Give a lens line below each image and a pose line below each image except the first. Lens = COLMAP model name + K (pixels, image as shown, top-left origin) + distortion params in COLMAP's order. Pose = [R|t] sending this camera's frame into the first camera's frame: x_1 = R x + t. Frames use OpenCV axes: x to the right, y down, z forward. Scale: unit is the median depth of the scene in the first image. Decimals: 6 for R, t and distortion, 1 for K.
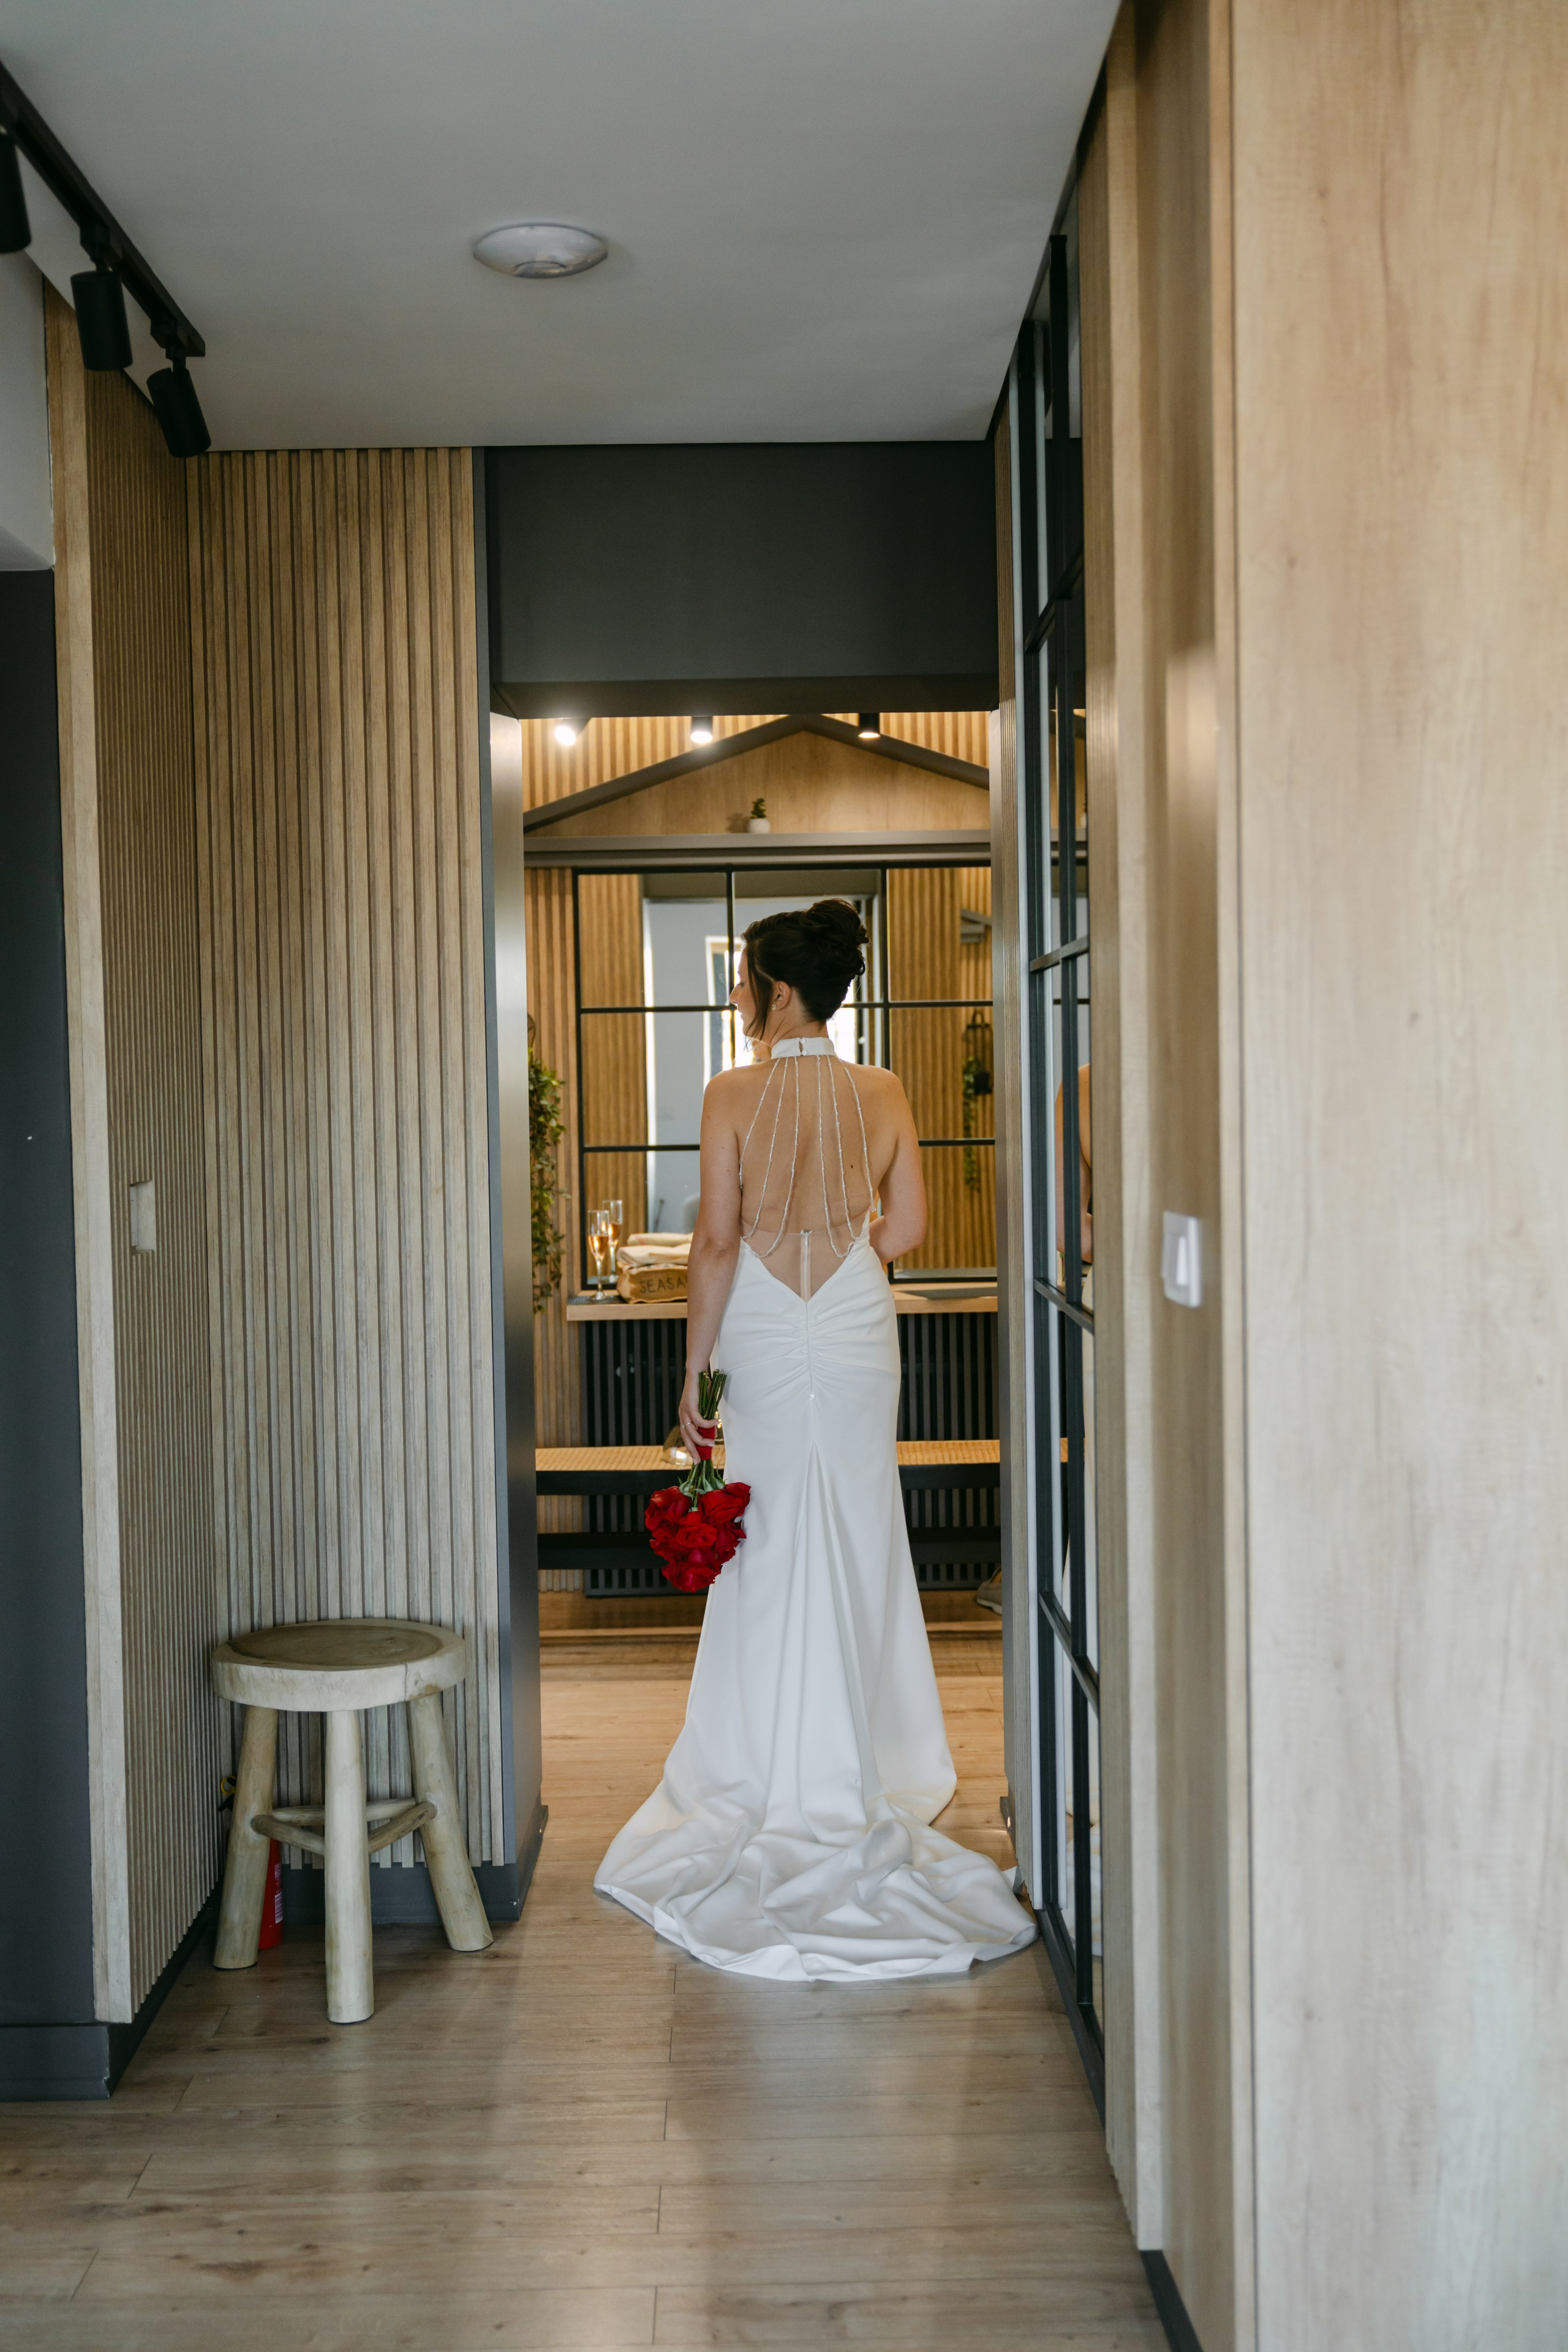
lens RADIAL K [[2697.9, 0, 784.0], [0, 2697.9, 1176.0], [0, 0, 1]] dist [-0.011364, -0.000939]
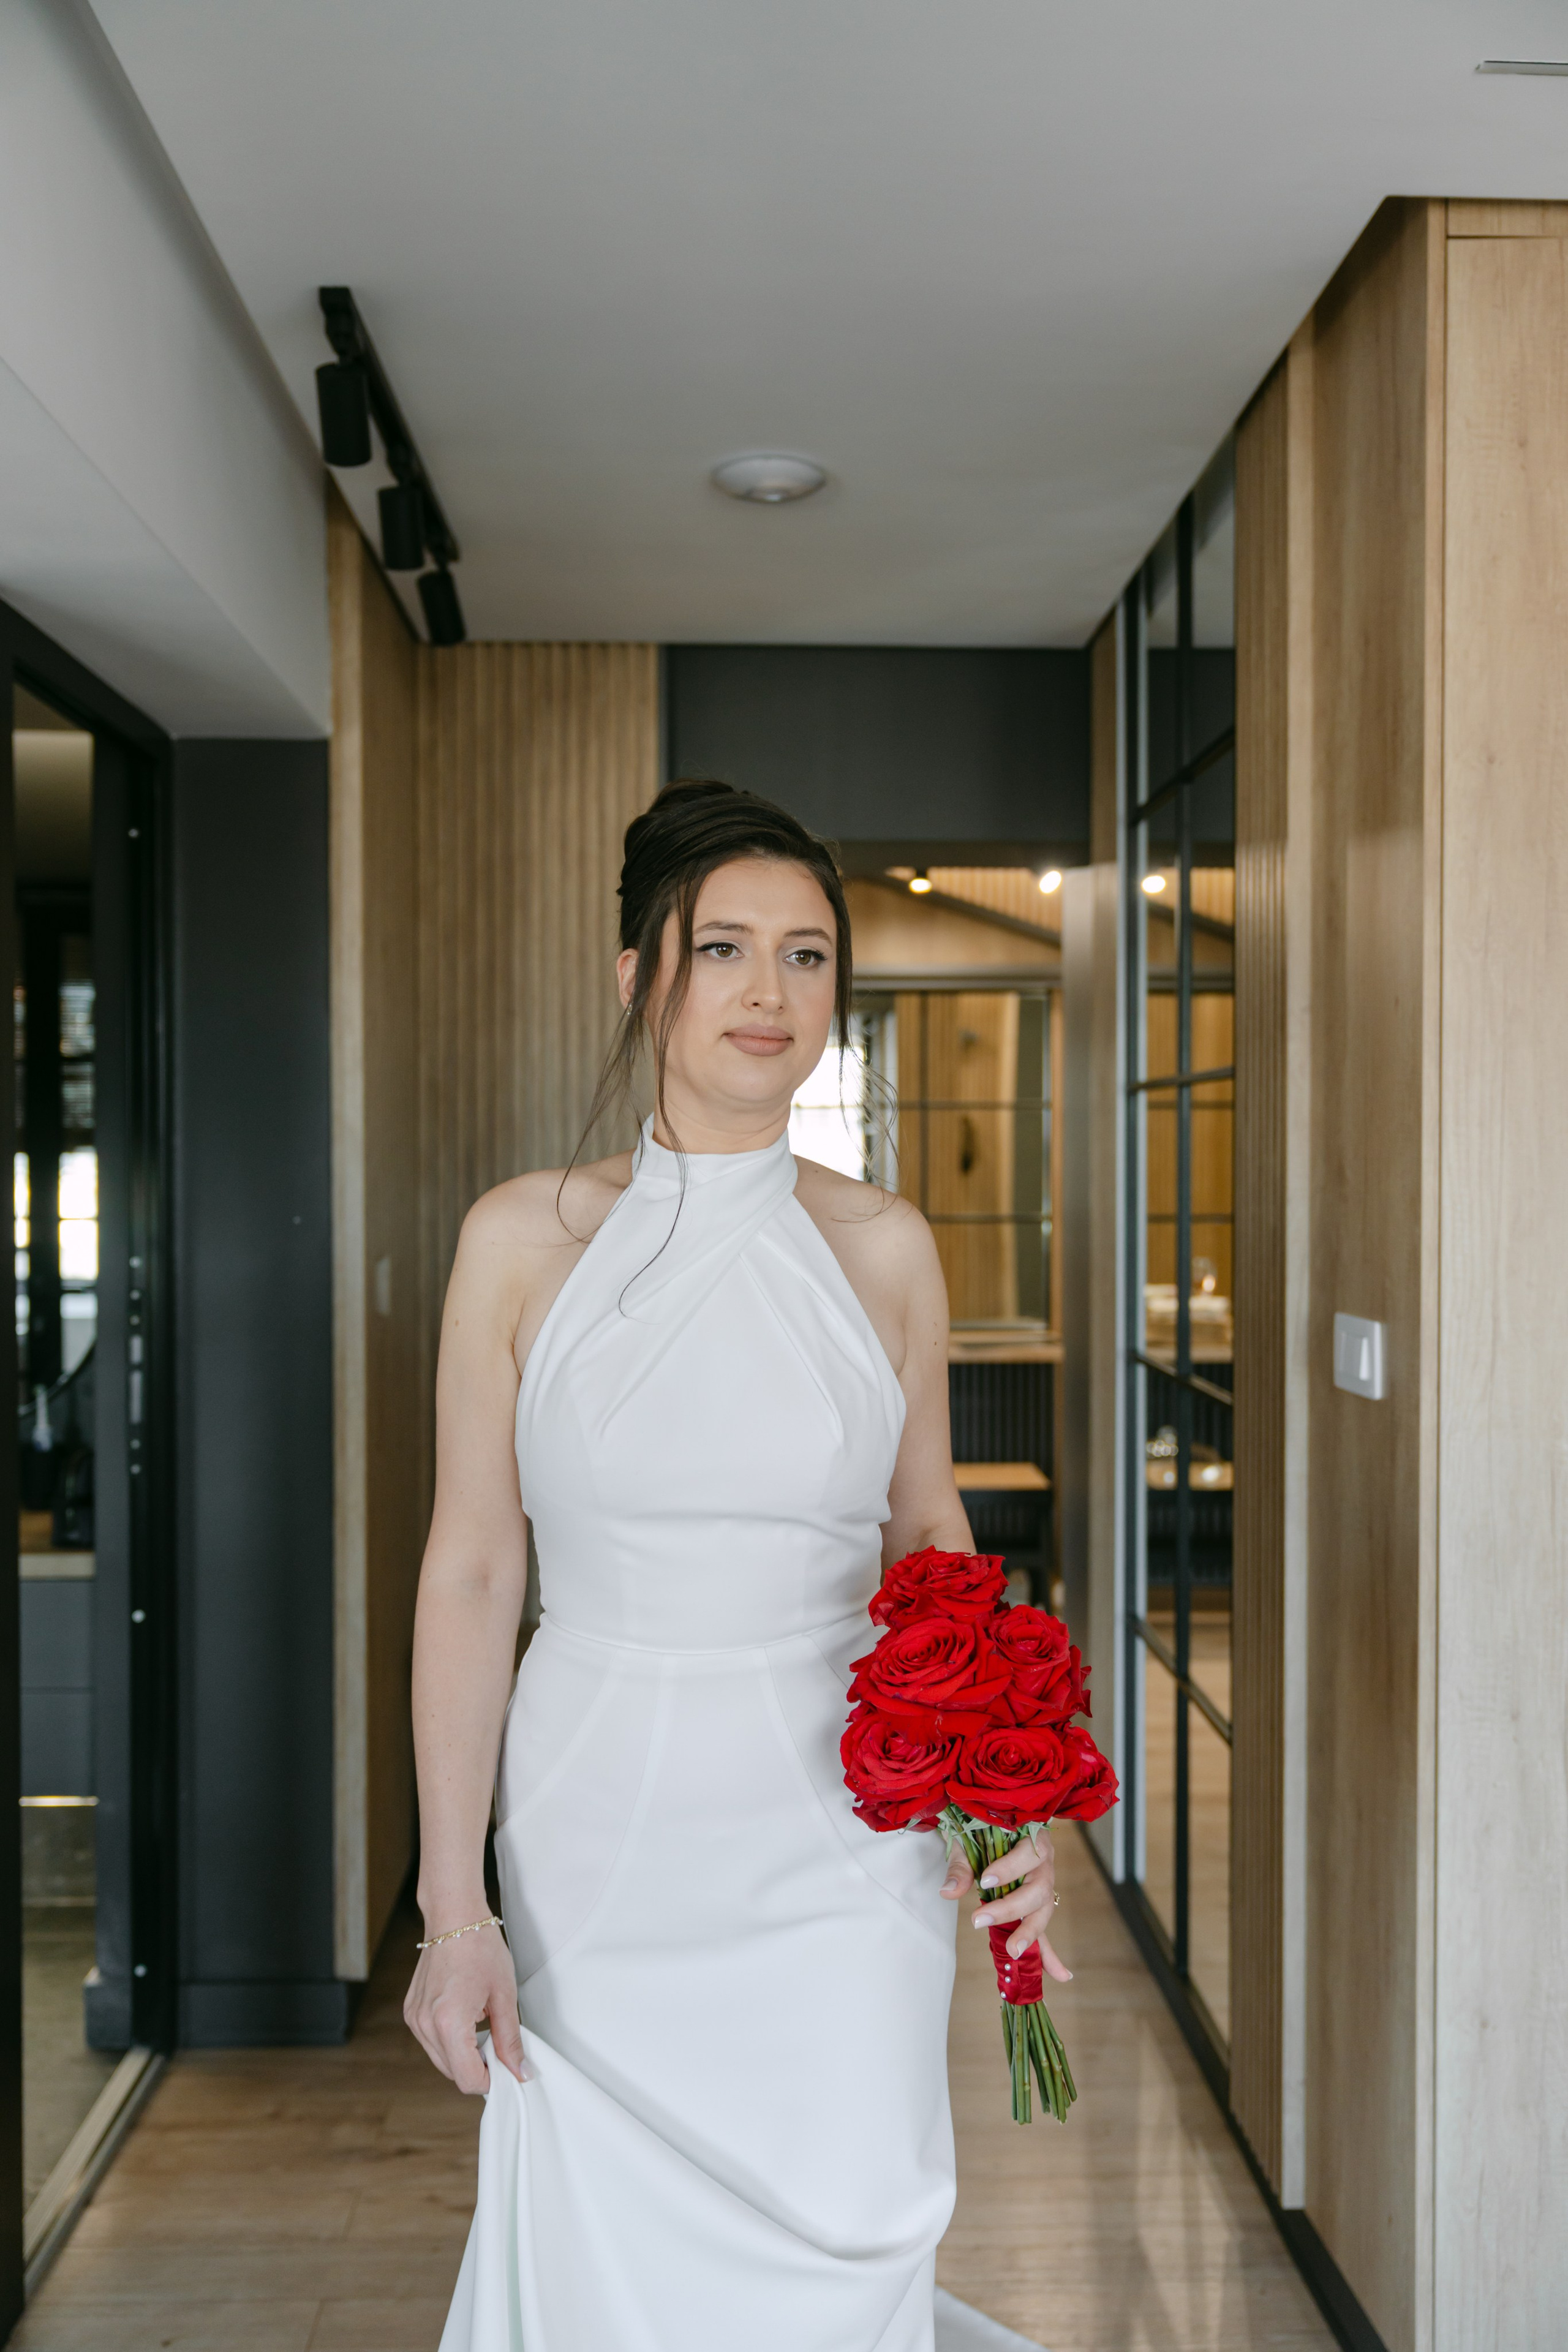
lens RADIAL K [[2116.1, 0, 784.0], [0, 2116.1, 1176.0], [0, 0, 1]] dist [-0.007935, -0.008045]
pose [[0.999456, 0.018612, 0.027217, -0.115859], [-0.017996, 0.999580, -0.022698, -0.019771], [-0.027628, 0.022196, 0.999372, 0.090705]]
